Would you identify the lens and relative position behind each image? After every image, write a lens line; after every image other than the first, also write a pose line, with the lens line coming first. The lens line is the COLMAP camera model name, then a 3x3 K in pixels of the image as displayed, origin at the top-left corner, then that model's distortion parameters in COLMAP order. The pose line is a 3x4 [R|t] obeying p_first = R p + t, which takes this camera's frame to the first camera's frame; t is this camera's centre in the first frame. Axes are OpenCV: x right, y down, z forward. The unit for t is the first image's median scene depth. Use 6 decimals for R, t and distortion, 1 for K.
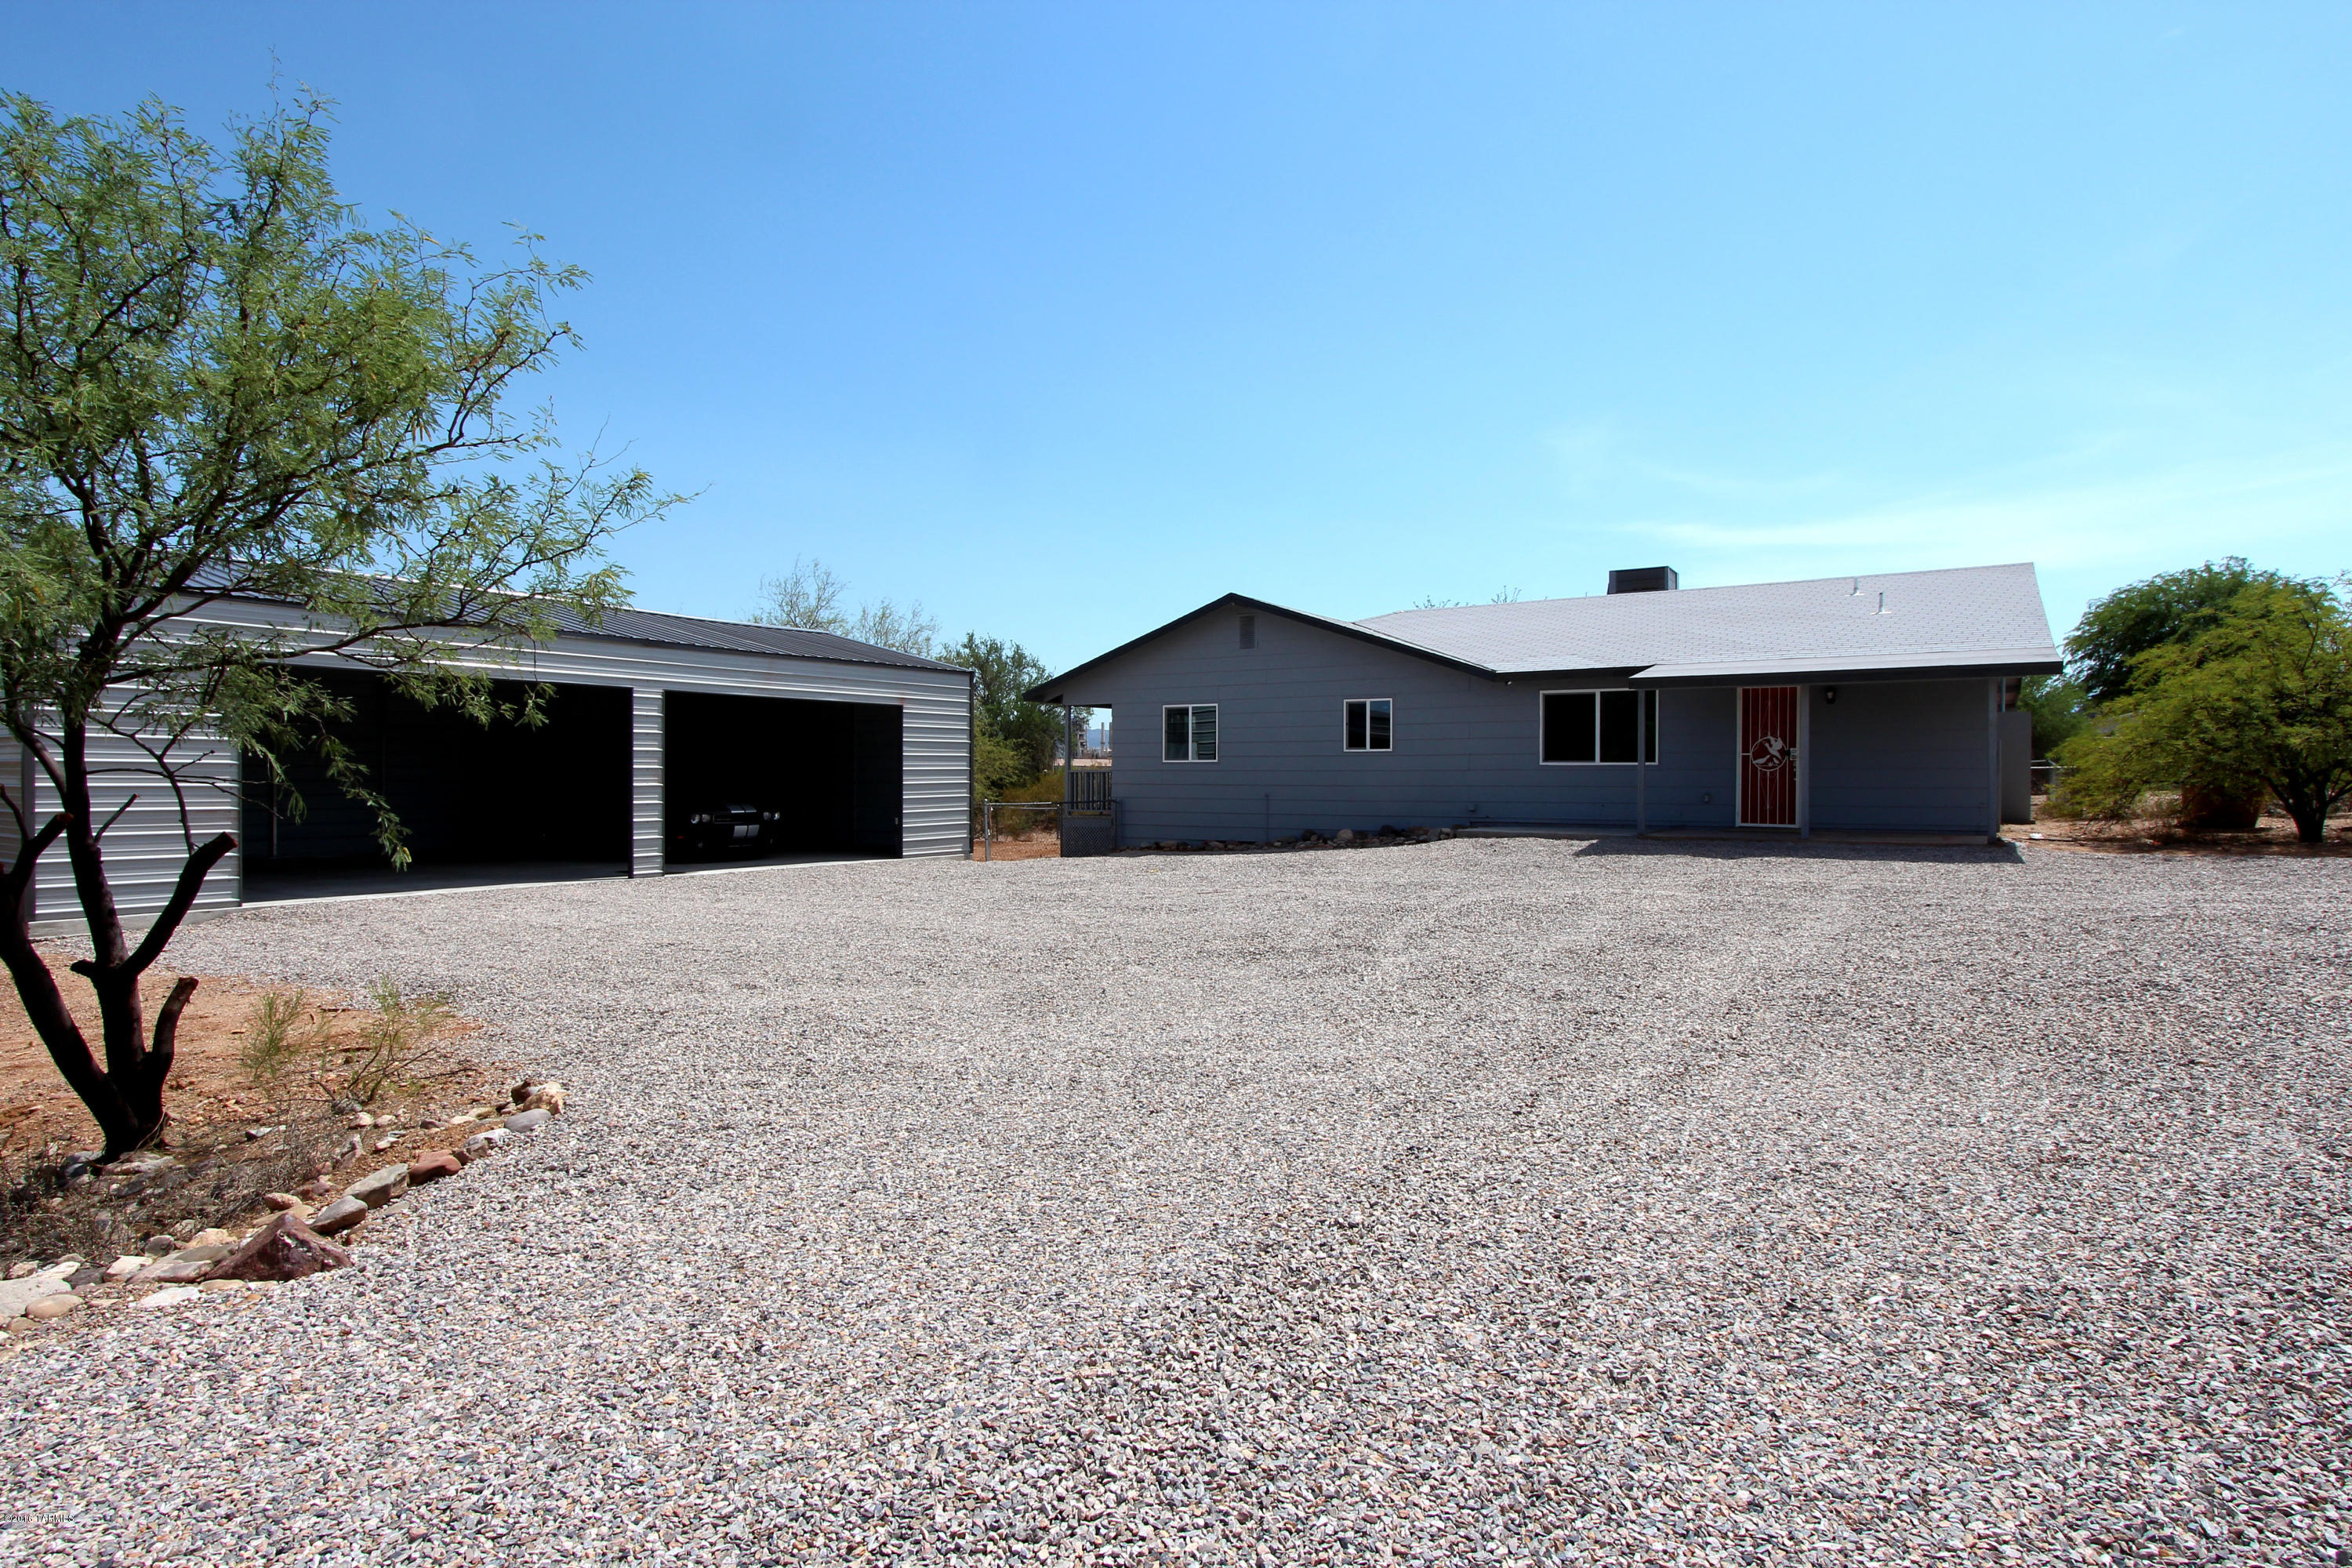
lens RADIAL K [[1253.5, 0, 1200.4], [0, 1253.5, 788.3], [0, 0, 1]] dist [-0.014720, 0.004969]
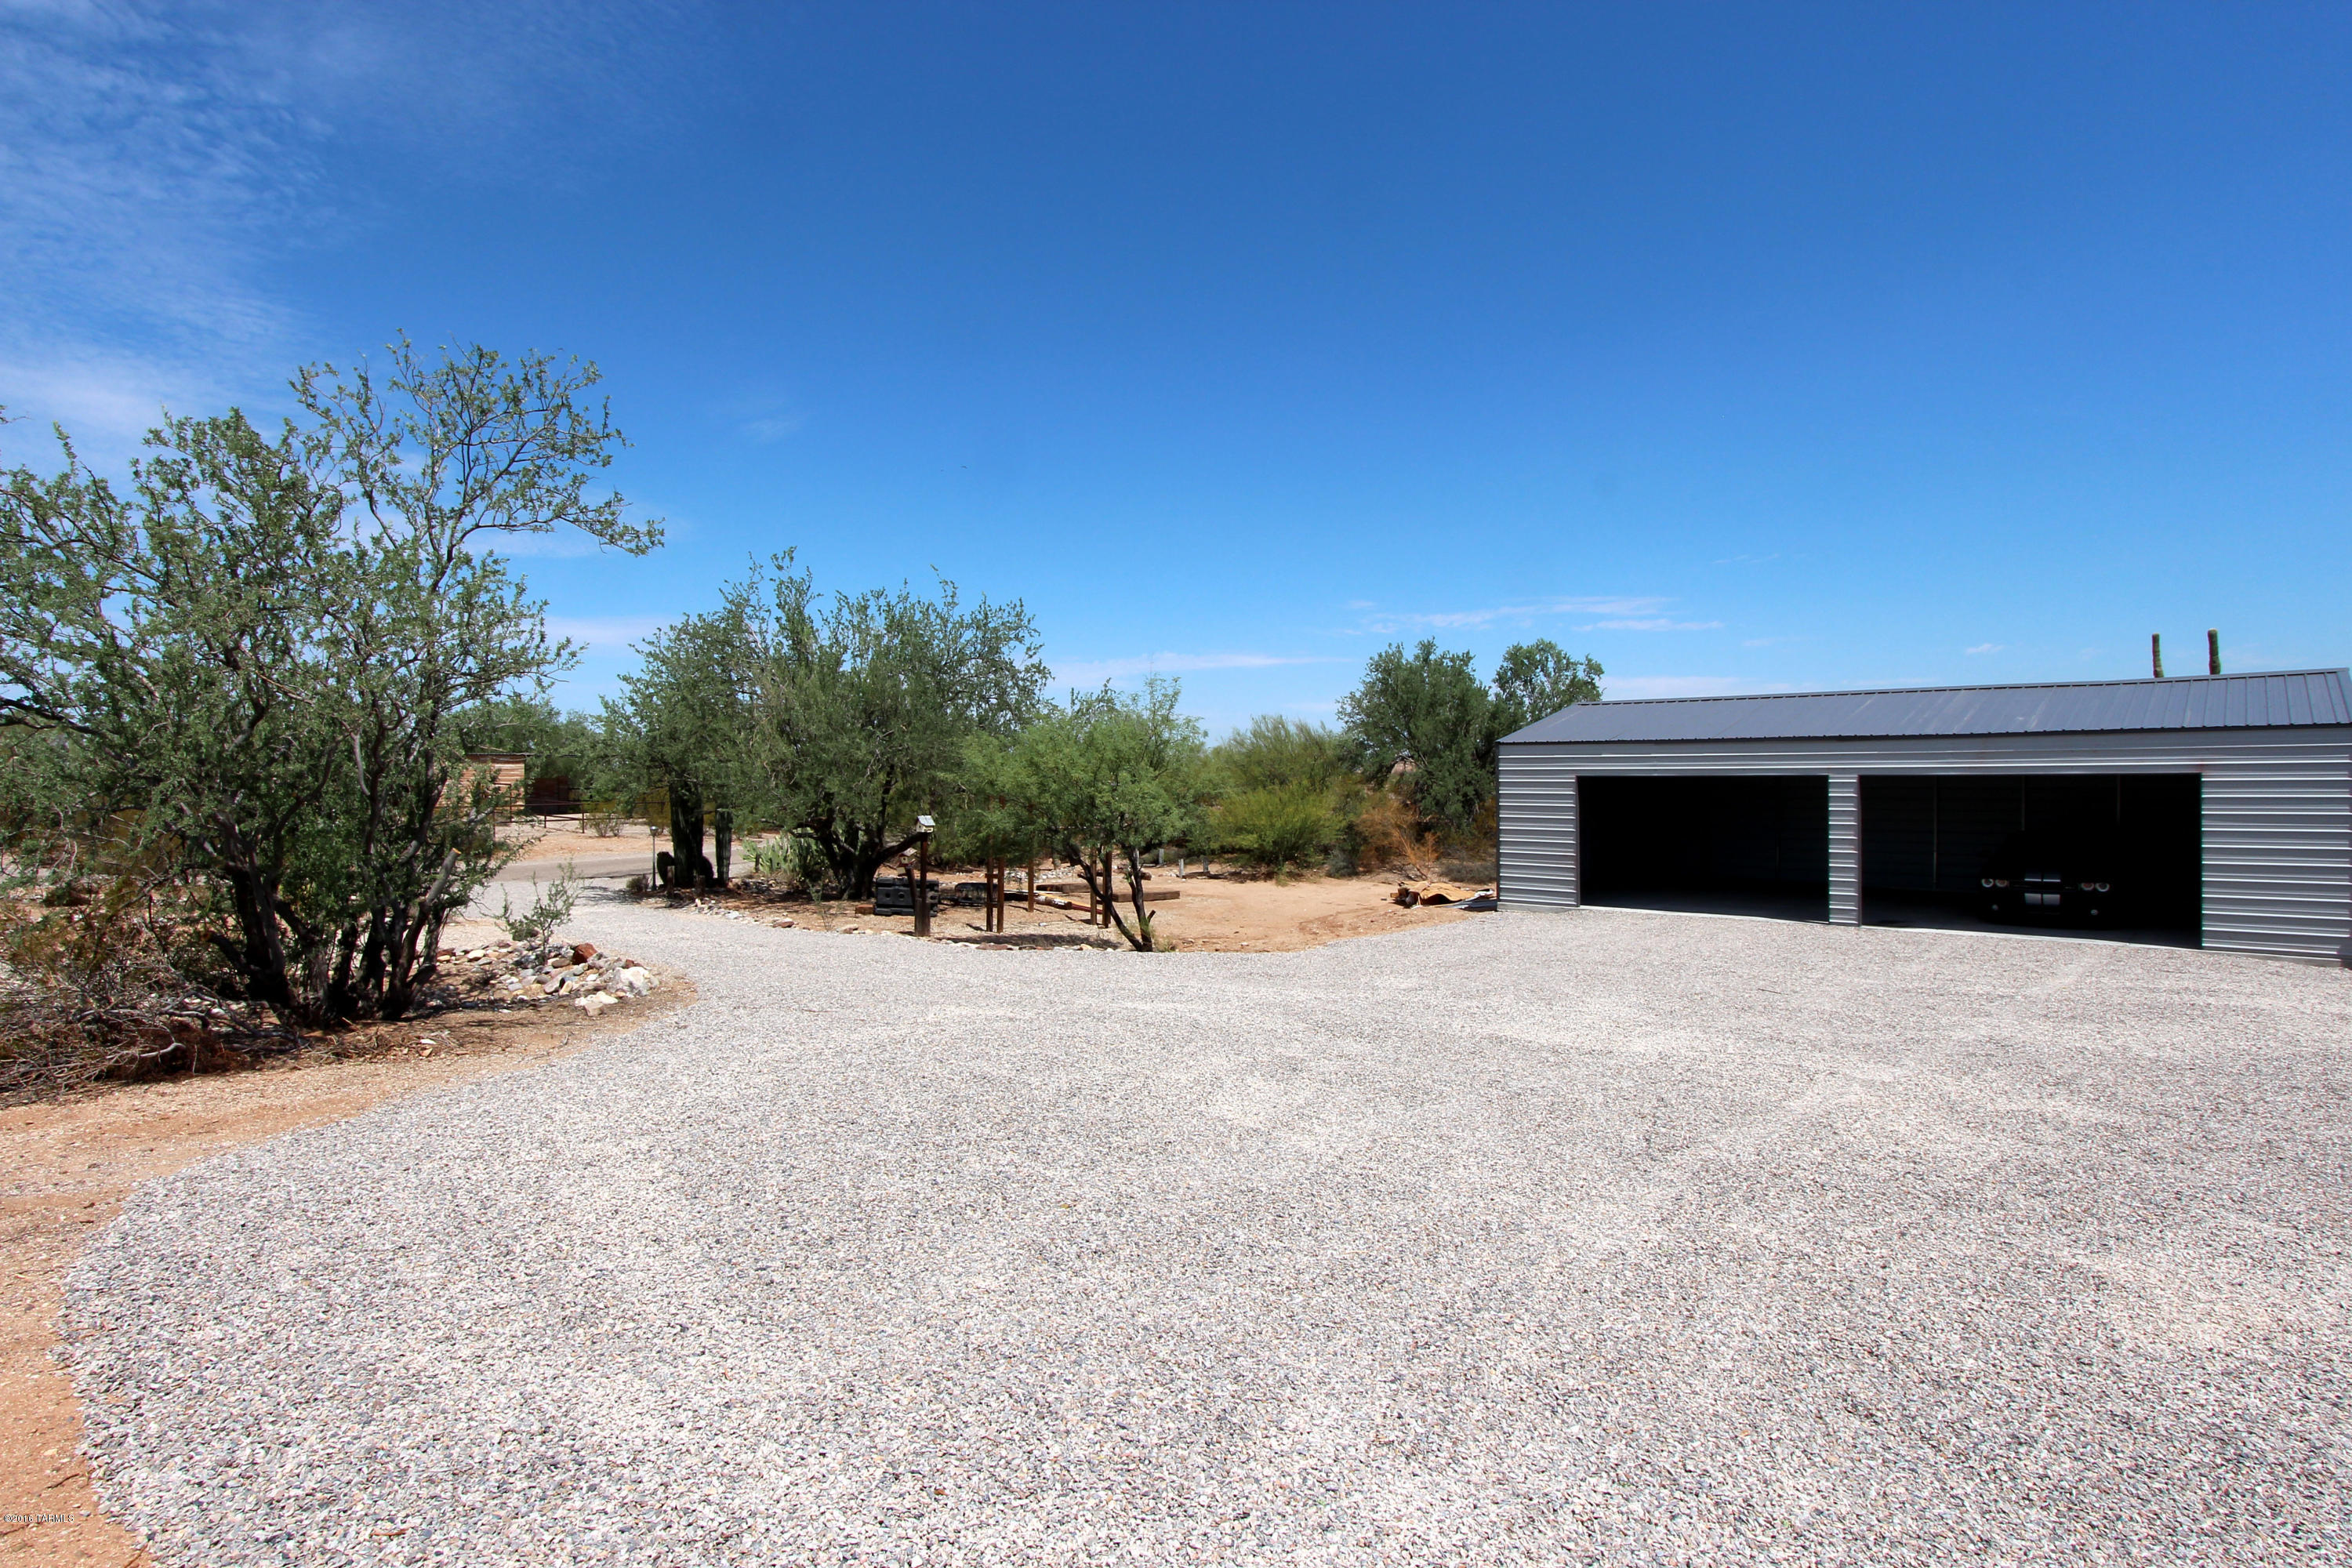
lens RADIAL K [[1253.5, 0, 1169.8], [0, 1253.5, 783.7], [0, 0, 1]] dist [-0.014720, 0.004969]
pose [[-0.156007, 0.006061, -0.987737, 0.773329], [-0.003625, 0.999971, 0.006709, -0.066384], [0.987749, 0.004627, -0.155980, 0.457196]]
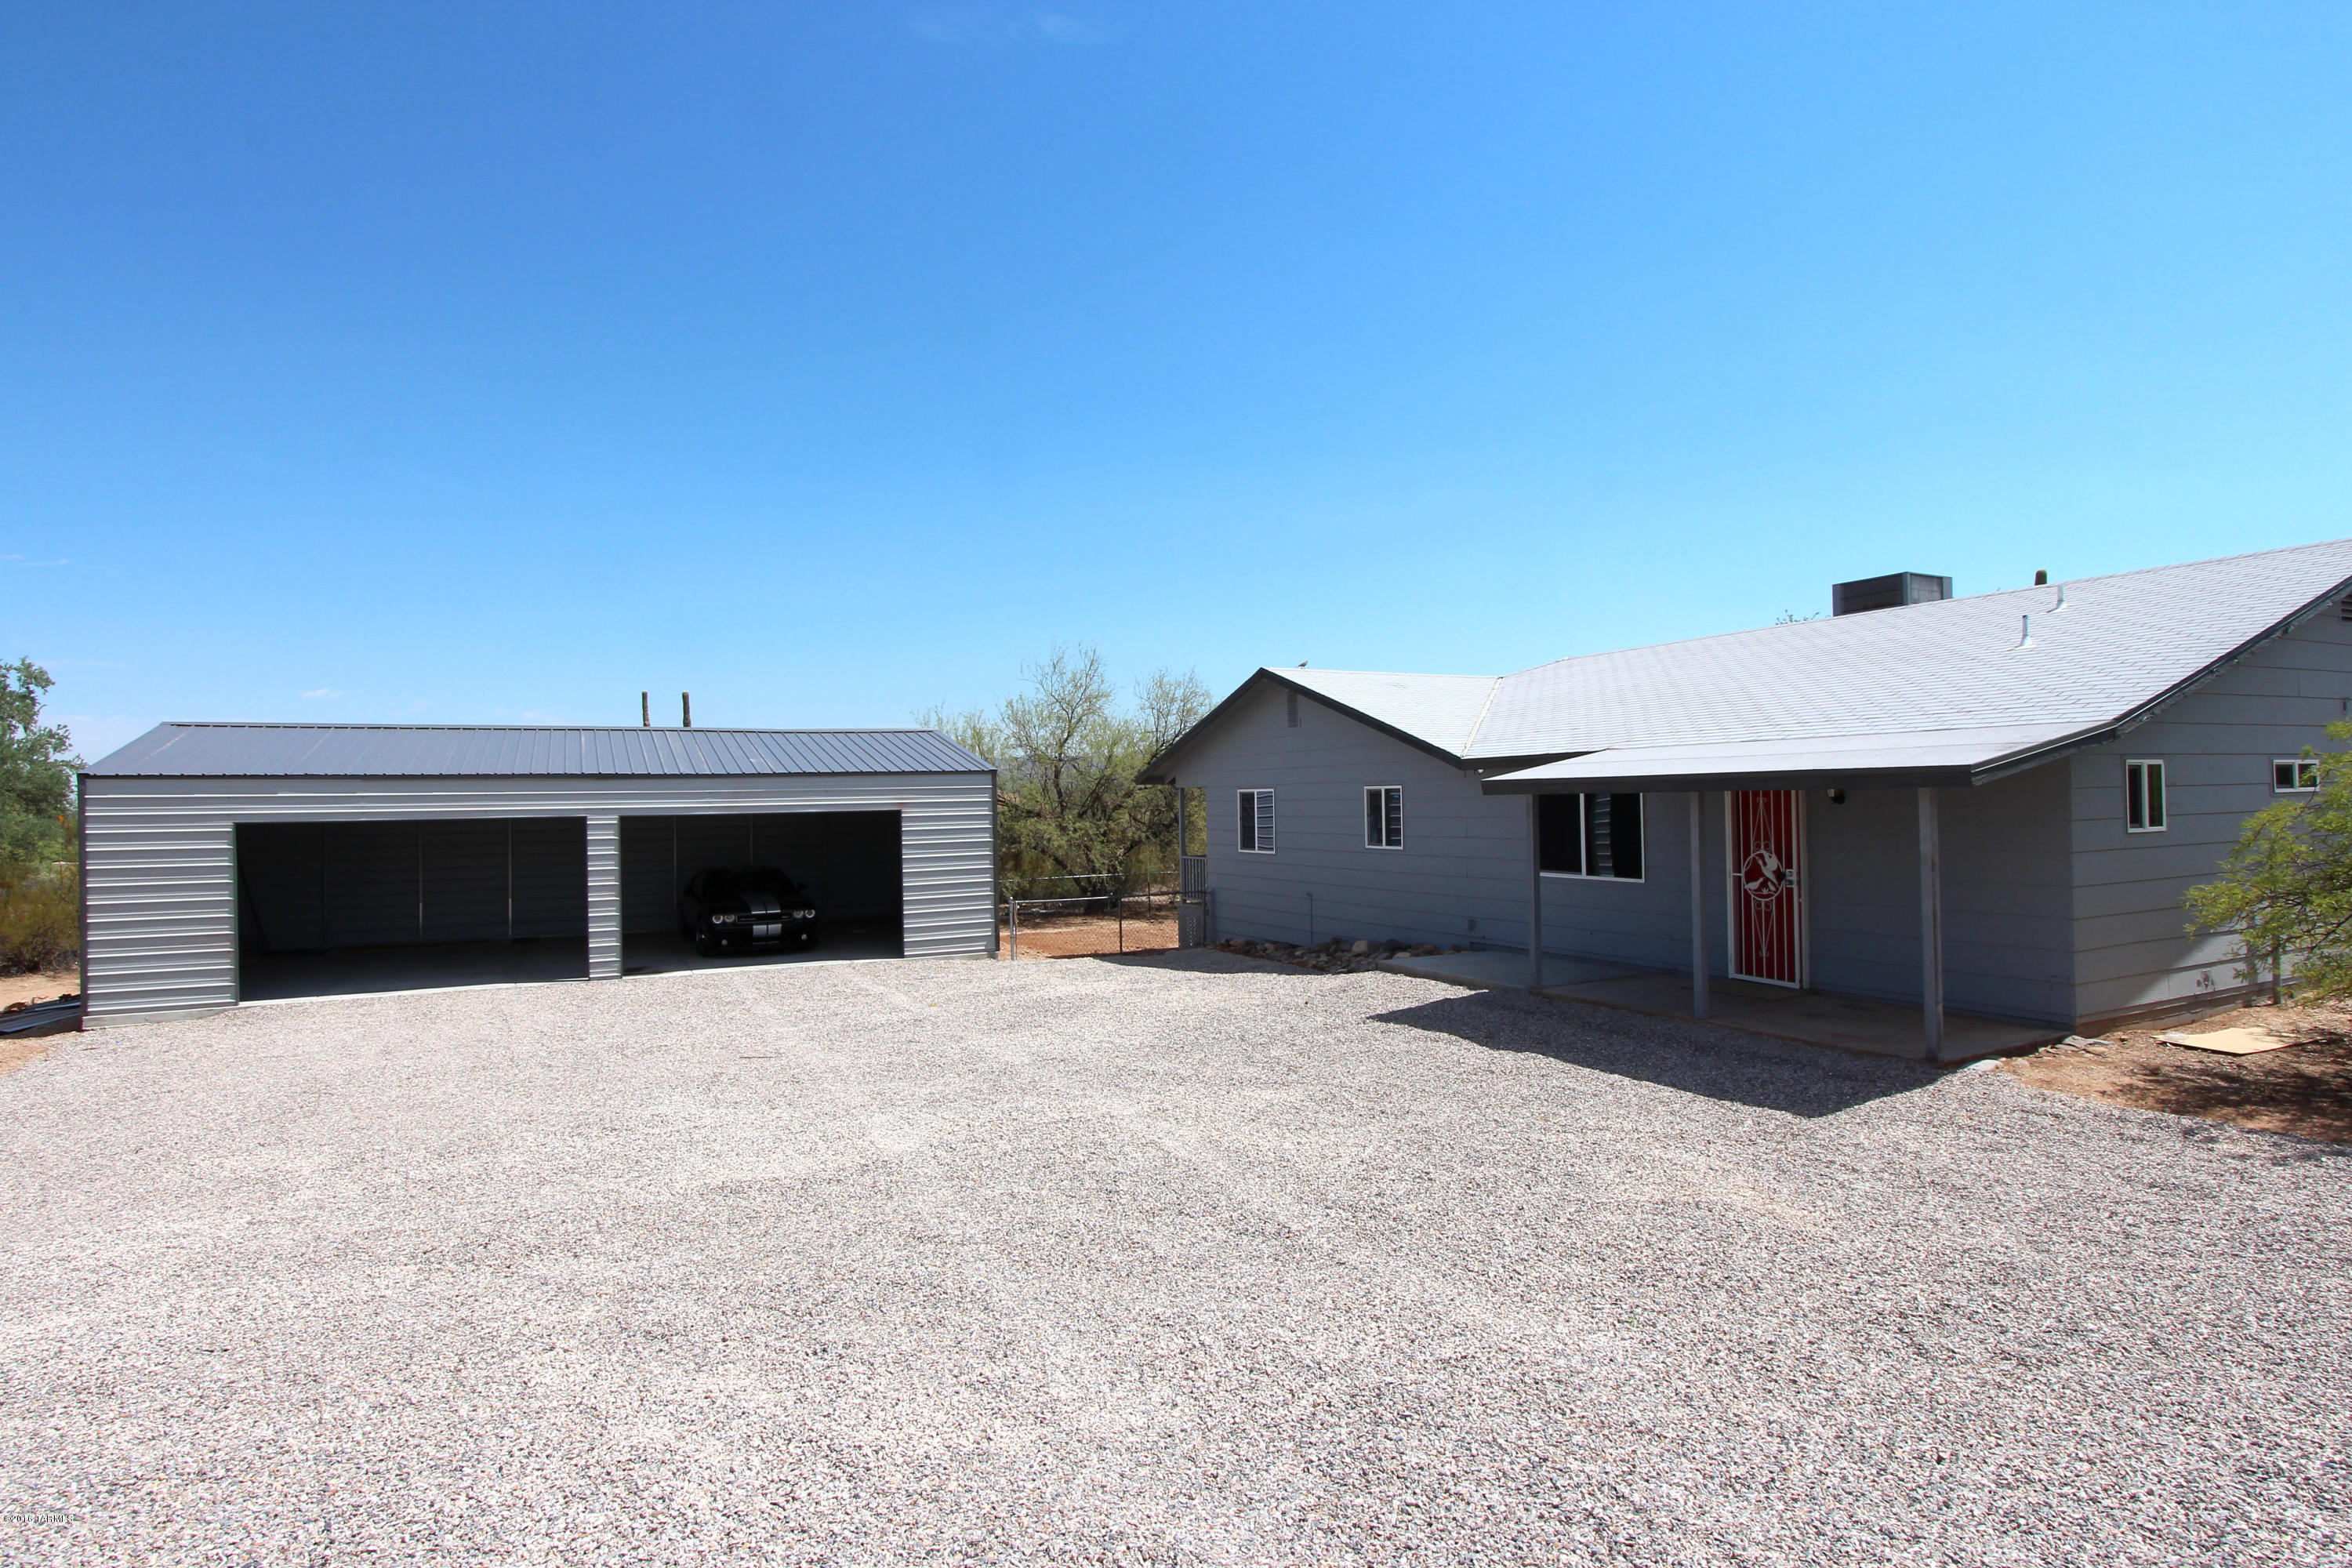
lens RADIAL K [[1253.5, 0, 1174.3], [0, 1253.5, 789.5], [0, 0, 1]] dist [-0.014720, 0.004969]
pose [[0.853312, -0.021371, -0.520962, 0.527482], [0.014644, 0.999748, -0.017026, -0.066323], [0.521194, 0.006899, 0.853410, 0.249578]]
